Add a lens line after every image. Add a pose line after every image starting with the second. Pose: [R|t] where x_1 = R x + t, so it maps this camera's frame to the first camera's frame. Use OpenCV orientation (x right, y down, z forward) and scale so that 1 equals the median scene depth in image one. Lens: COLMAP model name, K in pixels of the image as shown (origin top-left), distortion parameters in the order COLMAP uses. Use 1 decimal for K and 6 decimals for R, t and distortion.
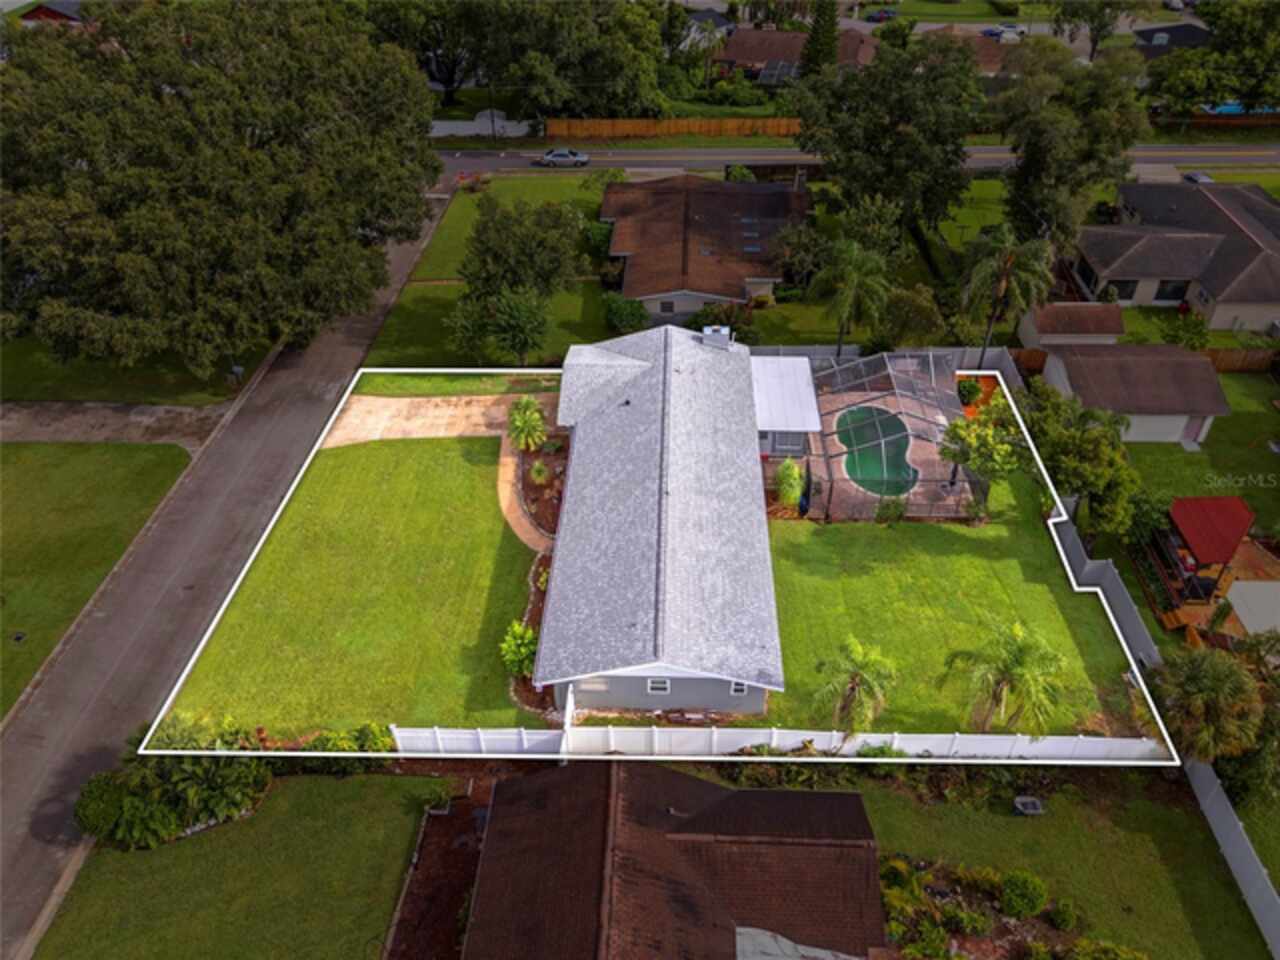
lens RADIAL K [[944.9, 0, 640.0], [0, 944.9, 480.0], [0, 0, 1]] dist [0.069572, -0.073171]
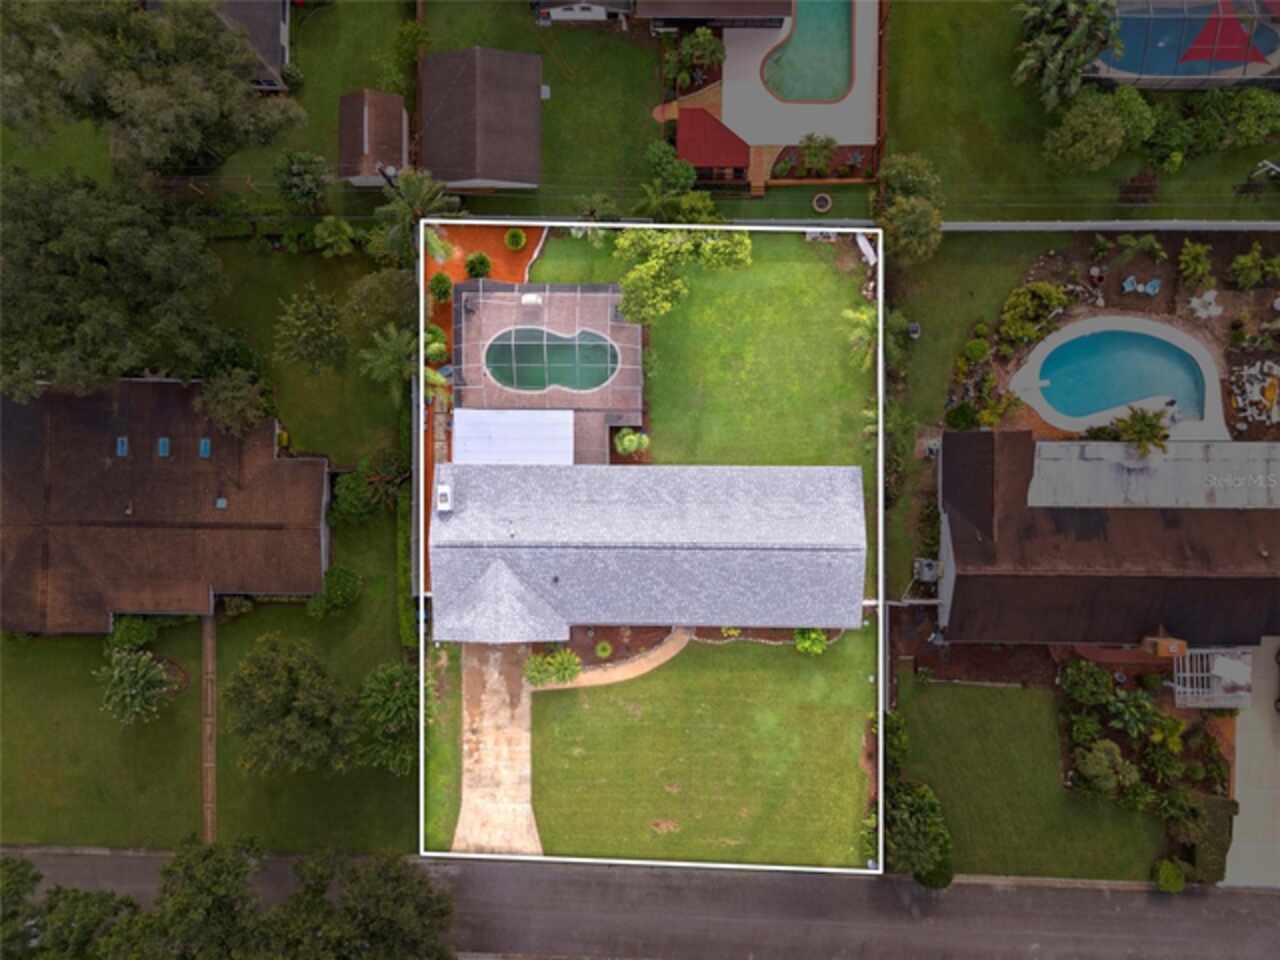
lens RADIAL K [[944.9, 0, 640.0], [0, 944.9, 480.0], [0, 0, 1]] dist [0.069572, -0.073171]
pose [[-0.030871, -0.999146, 0.027450, 0.065324], [0.638434, 0.001420, 0.769675, -0.819084], [-0.769057, 0.041286, 0.637846, 0.188149]]
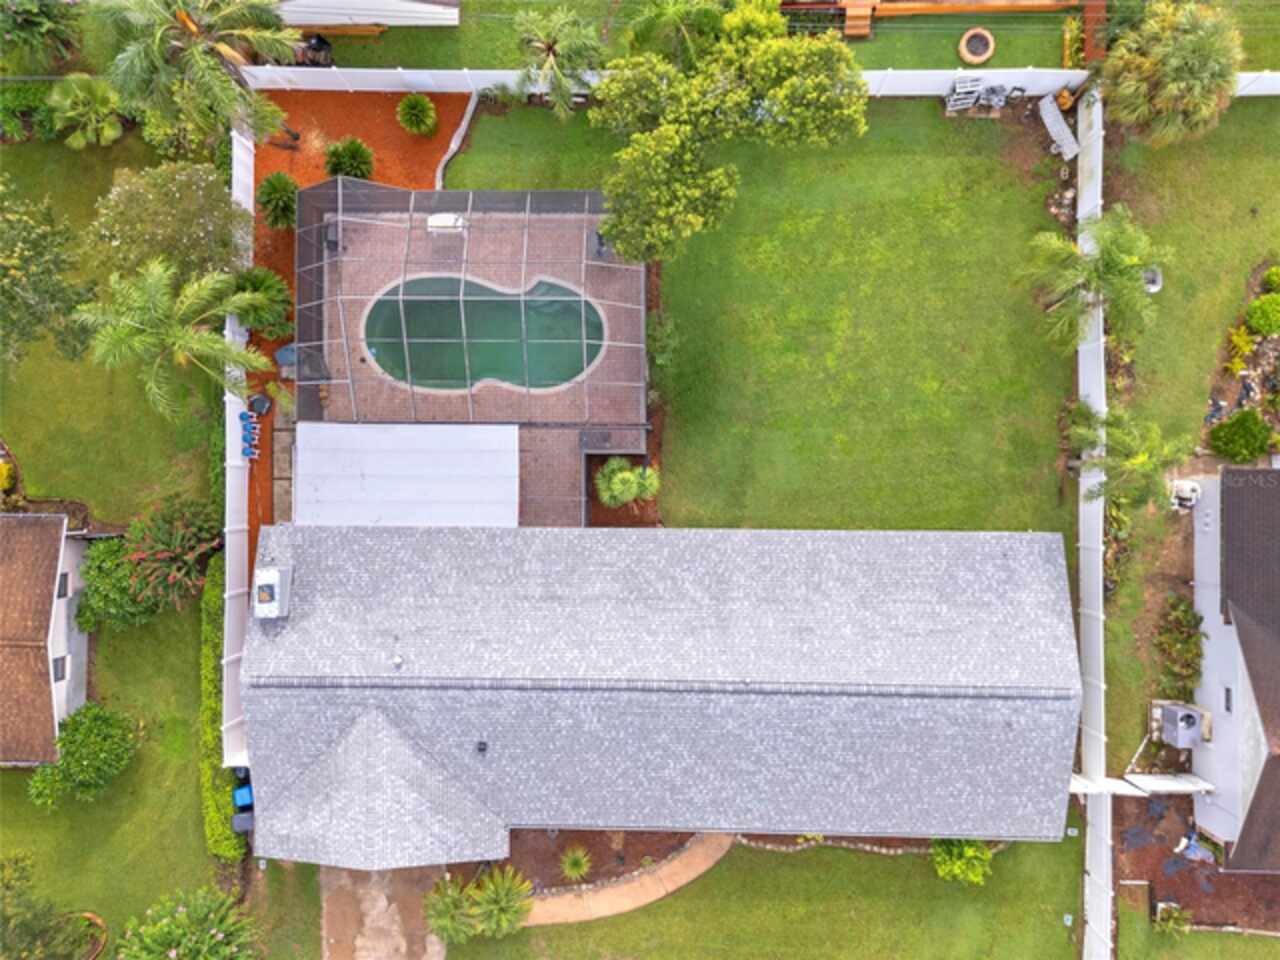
lens RADIAL K [[943.3, 0, 640.0], [0, 943.3, 480.0], [0, 0, 1]] dist [0.014325, 0.002068]
pose [[-0.029293, -0.999153, 0.028892, 0.123749], [0.644291, 0.003226, 0.764774, -0.435253], [-0.764219, 0.041017, 0.643651, 0.500728]]
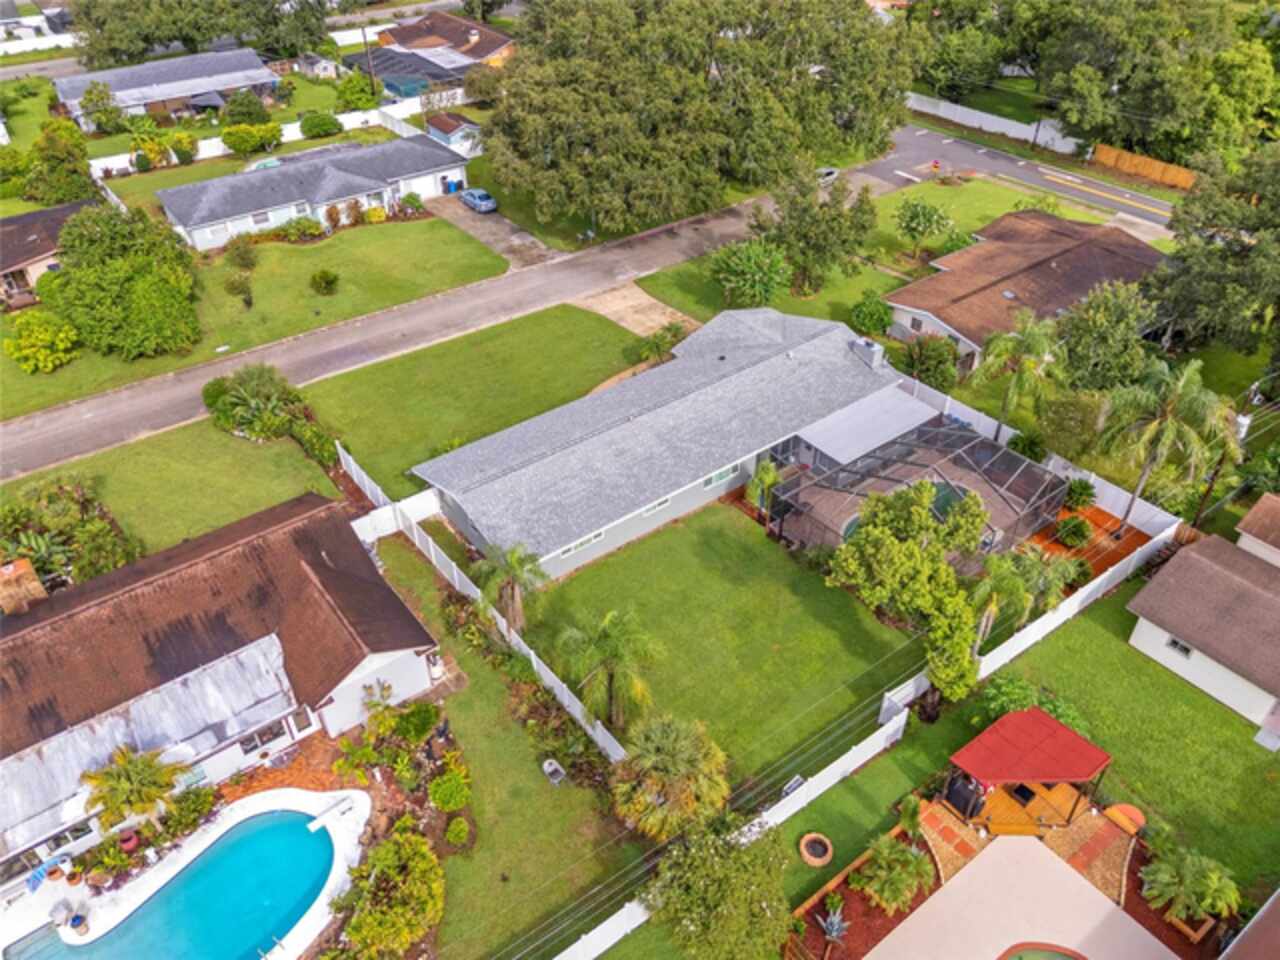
lens RADIAL K [[944.9, 0, 640.0], [0, 944.9, 480.0], [0, 0, 1]] dist [0.069572, -0.073171]
pose [[0.638760, 0.480405, -0.600997, 0.589465], [-0.475045, 0.860700, 0.183104, -0.105806], [0.605242, 0.168541, 0.777995, 0.125005]]
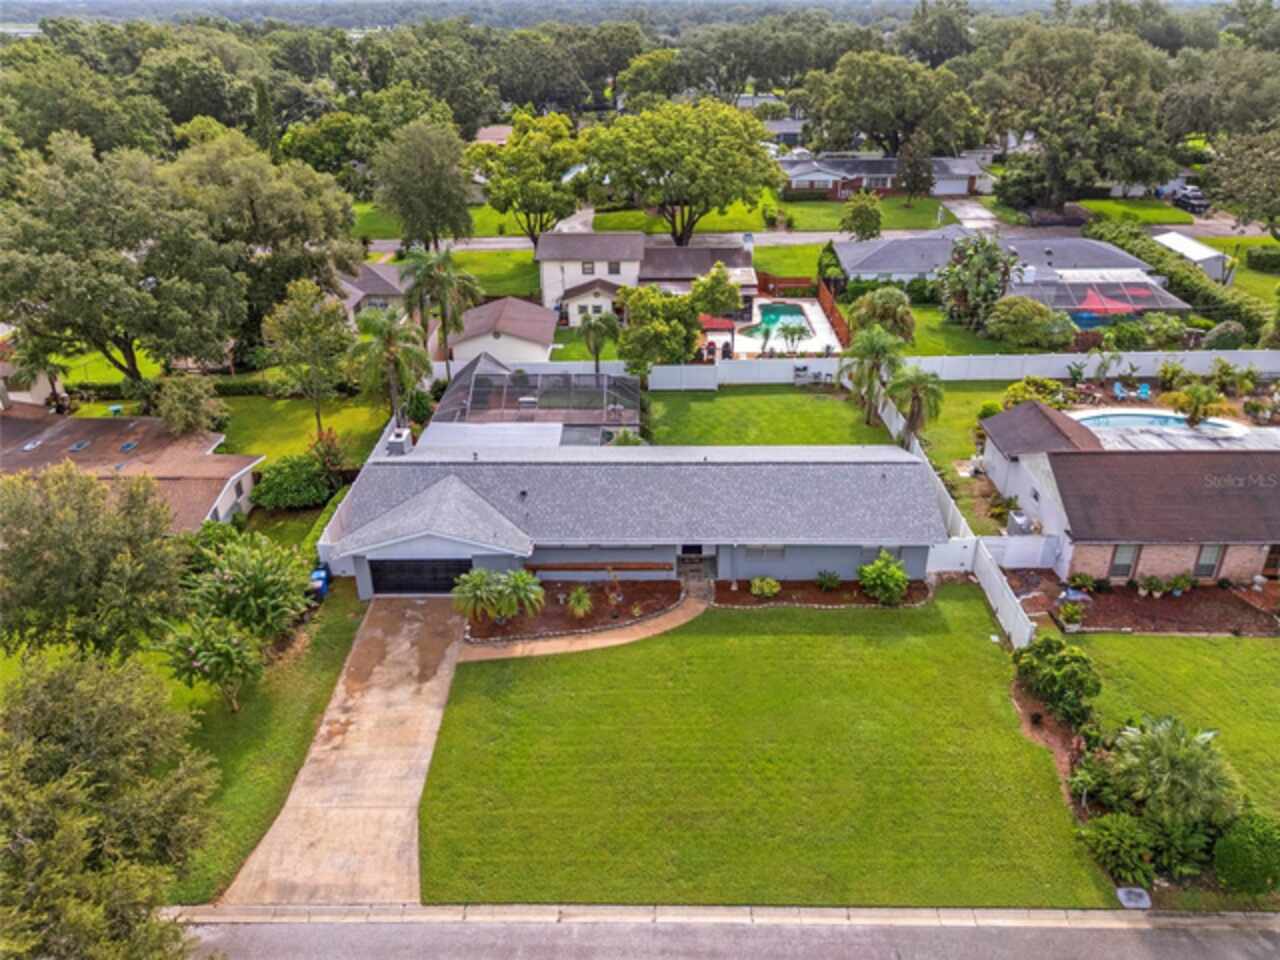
lens RADIAL K [[944.9, 0, 640.0], [0, 944.9, 480.0], [0, 0, 1]] dist [0.069572, -0.073171]
pose [[-0.021218, -0.438979, 0.898247, -0.711944], [0.628551, 0.692825, 0.353436, -0.299333], [-0.777479, 0.572093, 0.261220, 0.643043]]
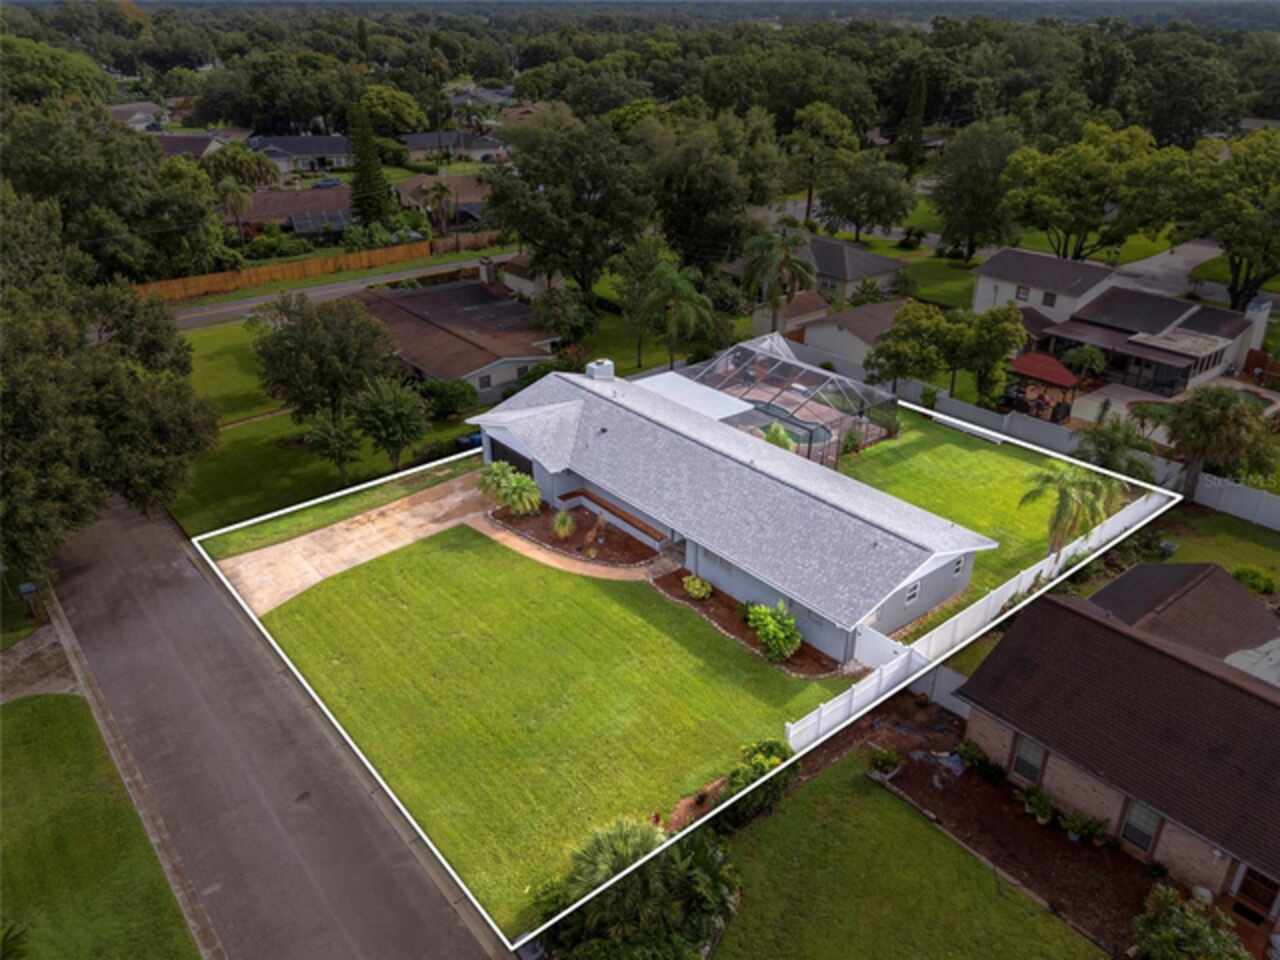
lens RADIAL K [[944.9, 0, 640.0], [0, 944.9, 480.0], [0, 0, 1]] dist [0.069572, -0.073171]
pose [[0.745287, -0.285255, 0.602642, -0.537890], [0.402011, 0.913336, -0.064847, 0.038715], [-0.531917, 0.290598, 0.795373, 0.214750]]
